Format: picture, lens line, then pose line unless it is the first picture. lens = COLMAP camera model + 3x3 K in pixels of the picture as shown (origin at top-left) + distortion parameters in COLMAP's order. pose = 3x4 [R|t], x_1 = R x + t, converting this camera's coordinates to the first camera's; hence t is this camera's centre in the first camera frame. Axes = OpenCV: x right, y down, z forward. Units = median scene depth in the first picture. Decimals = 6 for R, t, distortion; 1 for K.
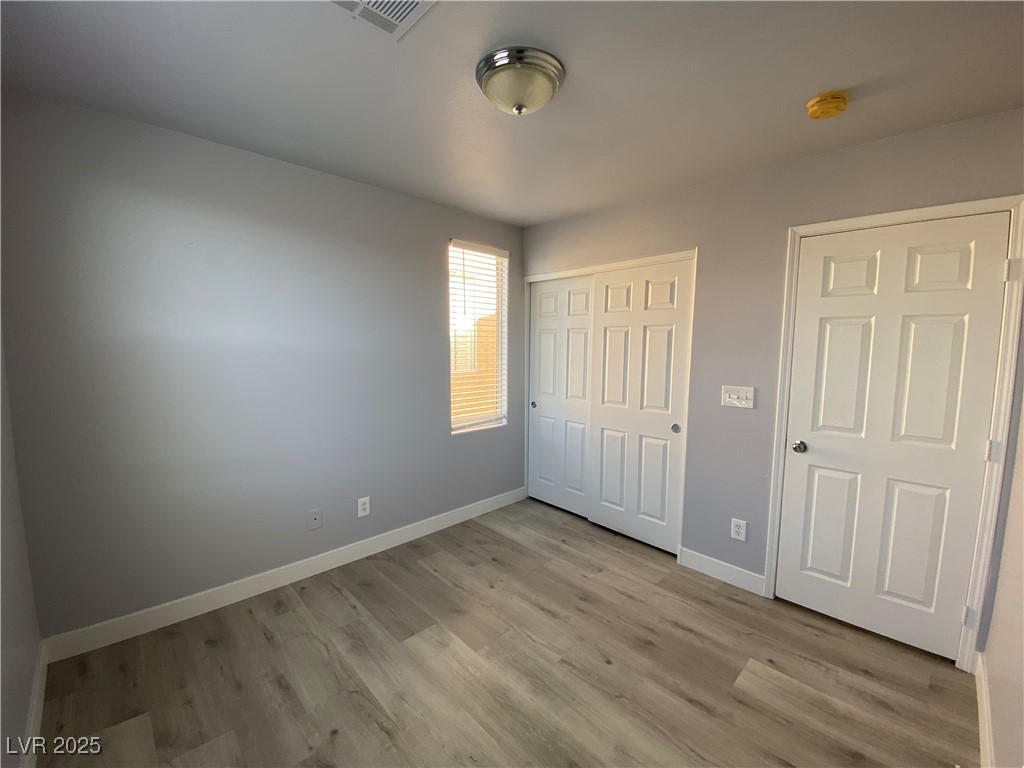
lens RADIAL K [[420.9, 0, 514.7], [0, 420.9, 381.0], [0, 0, 1]] dist [0.068495, -0.038179]
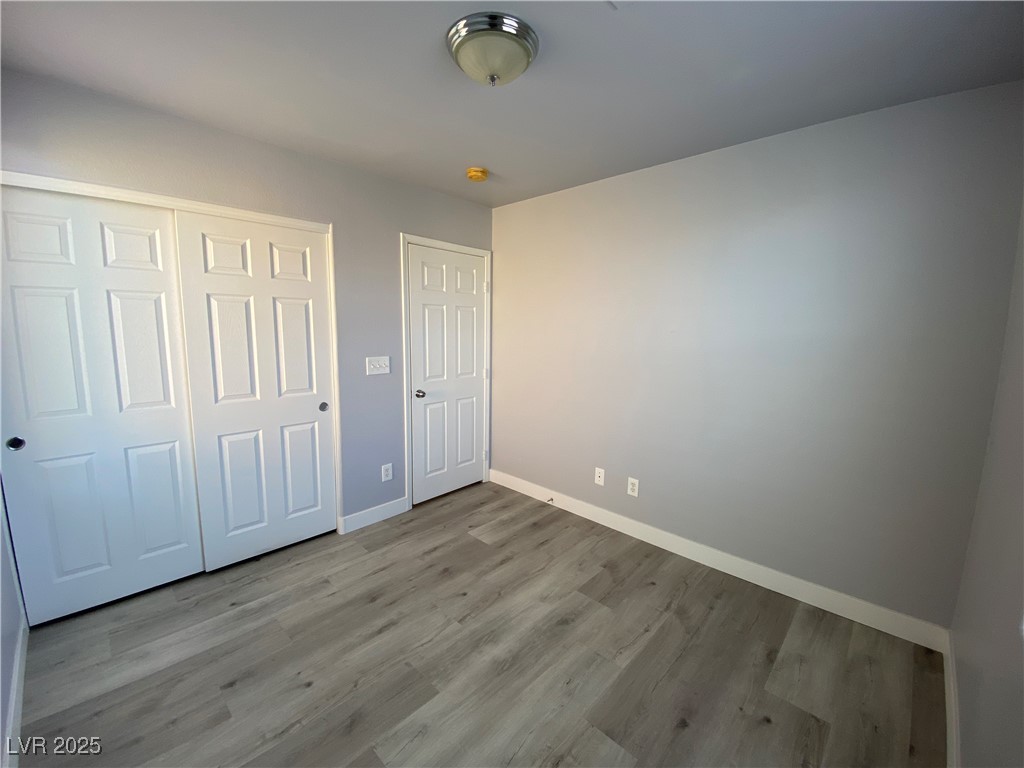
lens RADIAL K [[417.5, 0, 507.1], [0, 417.5, 385.2], [0, 0, 1]] dist [0.013432, -0.015754]
pose [[-0.026527, -0.151615, 0.988084, -0.659111], [0.076048, 0.985261, 0.153223, -0.061505], [-0.996751, 0.079207, -0.014606, 0.679693]]
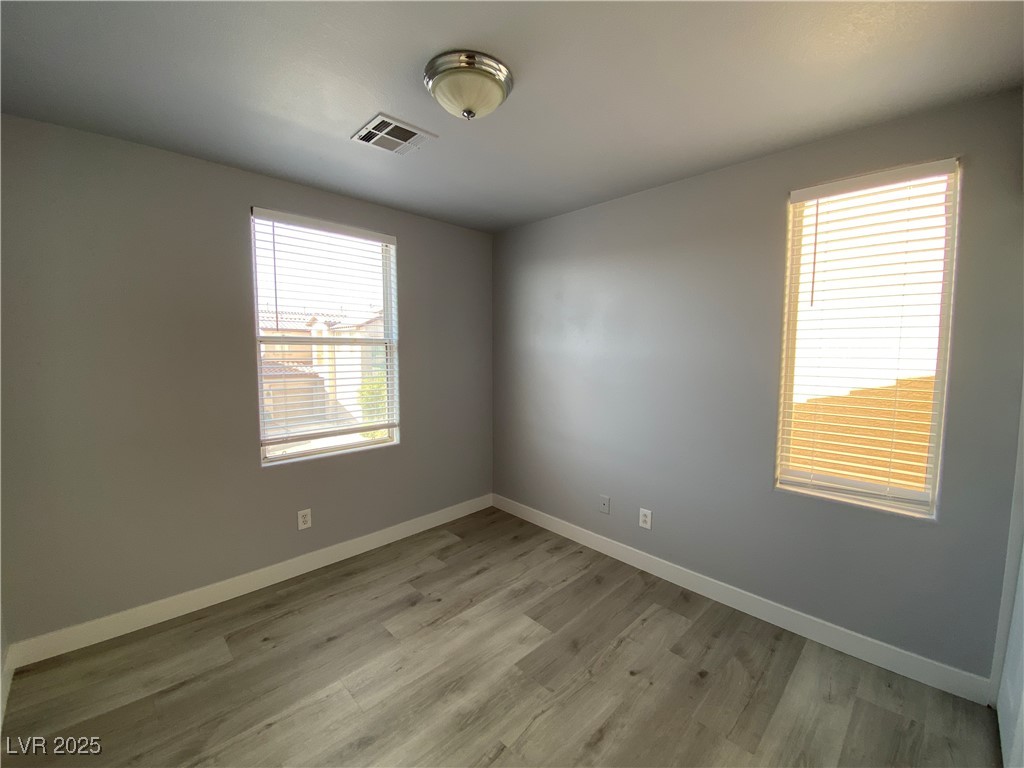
lens RADIAL K [[421.4, 0, 512.0], [0, 421.4, 384.0], [0, 0, 1]] dist [0.024344, -0.021879]
pose [[0.008320, 0.072873, -0.997306, 0.670274], [-0.098103, 0.992589, 0.071710, -0.057710], [0.995141, 0.097242, 0.015407, 0.748514]]
